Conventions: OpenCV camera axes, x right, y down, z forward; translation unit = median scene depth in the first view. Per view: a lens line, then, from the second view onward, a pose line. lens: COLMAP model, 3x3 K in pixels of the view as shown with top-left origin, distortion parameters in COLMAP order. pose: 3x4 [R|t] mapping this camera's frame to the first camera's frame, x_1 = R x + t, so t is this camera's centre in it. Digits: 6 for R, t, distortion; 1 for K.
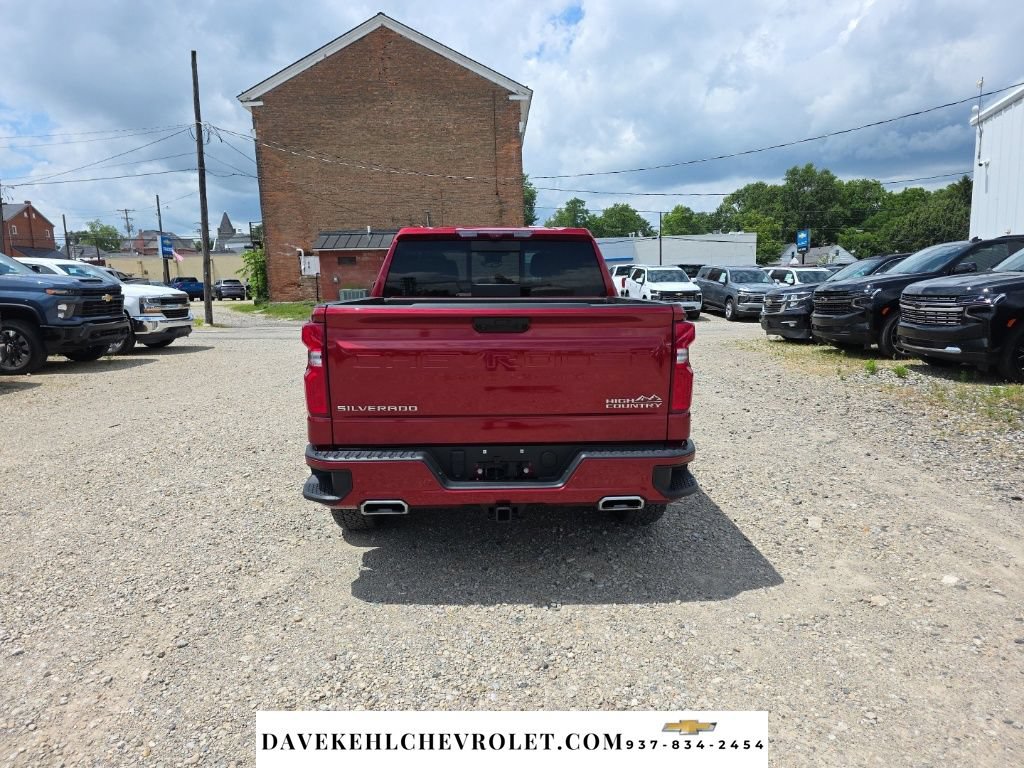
lens RADIAL K [[685.5, 0, 508.7], [0, 685.5, 398.1], [0, 0, 1]] dist [0.049125, -0.042341]
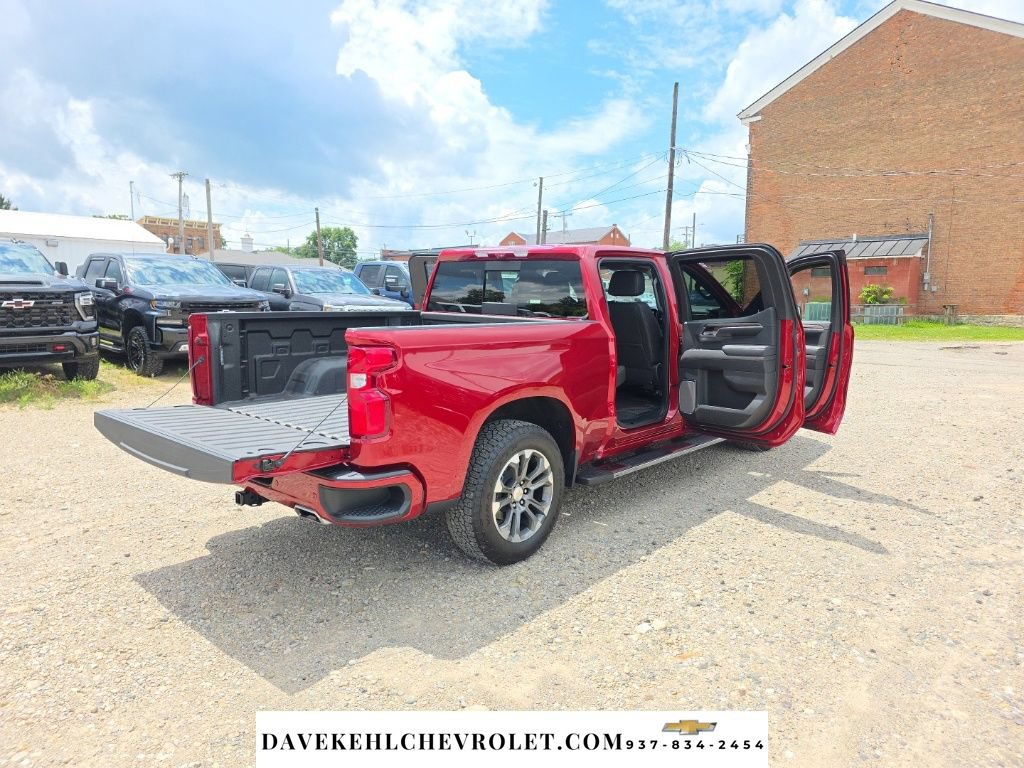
lens RADIAL K [[683.1, 0, 514.4], [0, 683.1, 392.5], [0, 0, 1]] dist [0.041226, -0.034390]
pose [[0.727097, 0.120775, -0.675828, 0.251162], [-0.134973, 0.990340, 0.031768, -0.024844], [0.673136, 0.068120, 0.736374, 0.099209]]
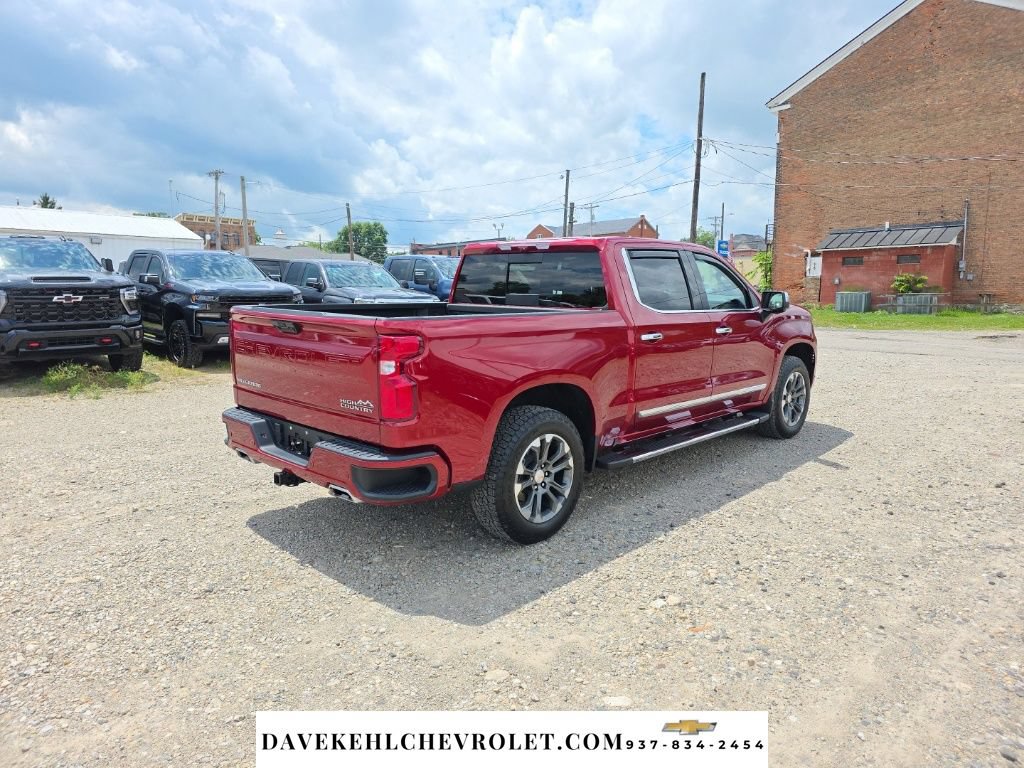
lens RADIAL K [[679.6, 0, 512.0], [0, 679.6, 384.0], [0, 0, 1]] dist [0.046429, -0.035843]
pose [[0.696585, 0.119177, -0.707507, 0.261339], [-0.131783, 0.990584, 0.037112, -0.023389], [0.705268, 0.067385, 0.705731, 0.092773]]
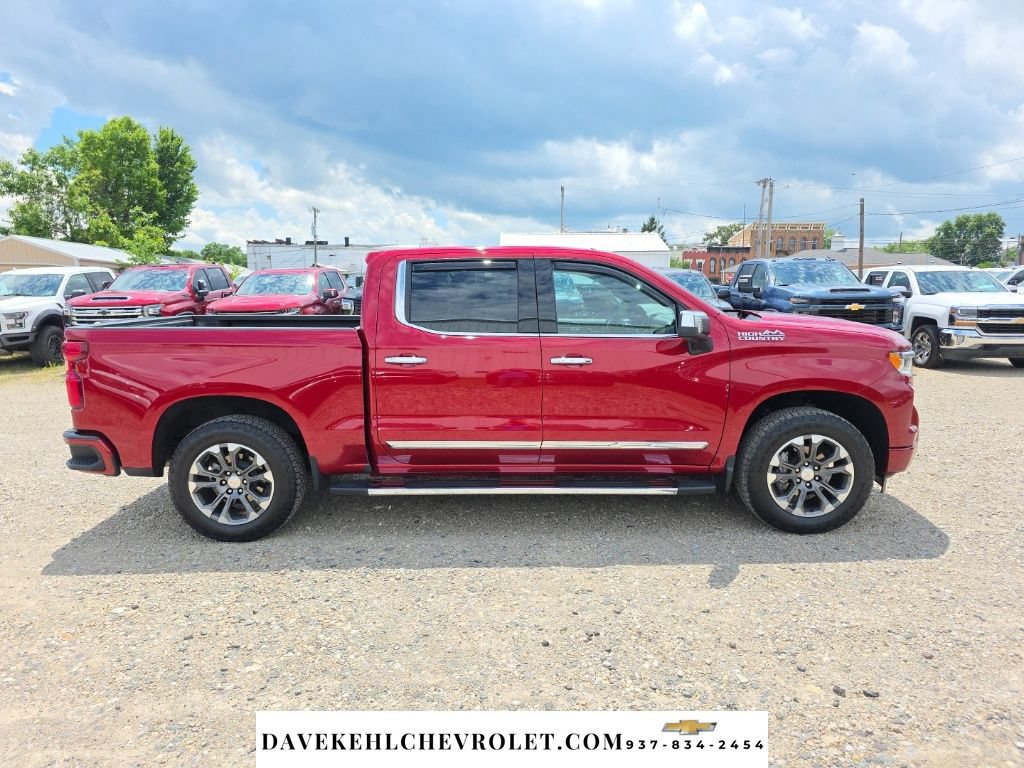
lens RADIAL K [[683.5, 0, 512.8], [0, 683.5, 410.8], [0, 0, 1]] dist [0.047287, -0.041165]
pose [[-0.031176, 0.188498, -0.981579, 0.368122], [-0.165113, 0.967592, 0.191056, -0.088777], [0.985782, 0.168028, 0.000958, 0.437335]]
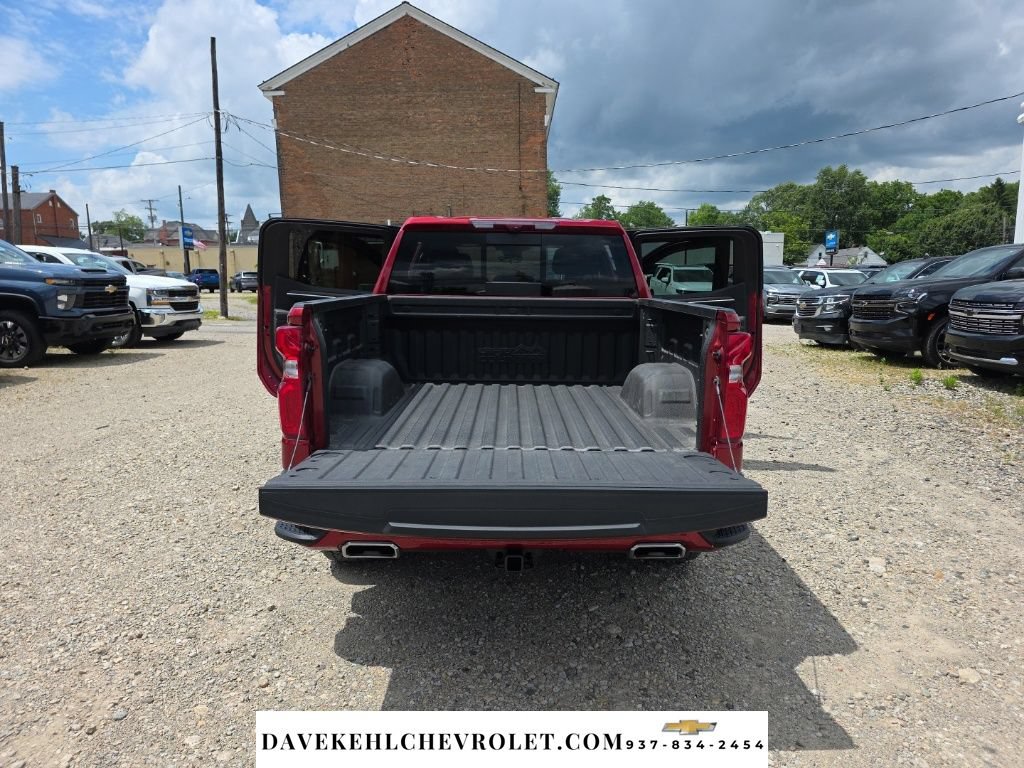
lens RADIAL K [[686.5, 0, 518.5], [0, 686.5, 400.4], [0, 0, 1]] dist [0.043628, -0.039664]
pose [[0.999705, 0.019351, -0.014709, 0.001362], [-0.019236, 0.999784, 0.007927, -0.007266], [0.014859, -0.007642, 0.999860, 0.040328]]
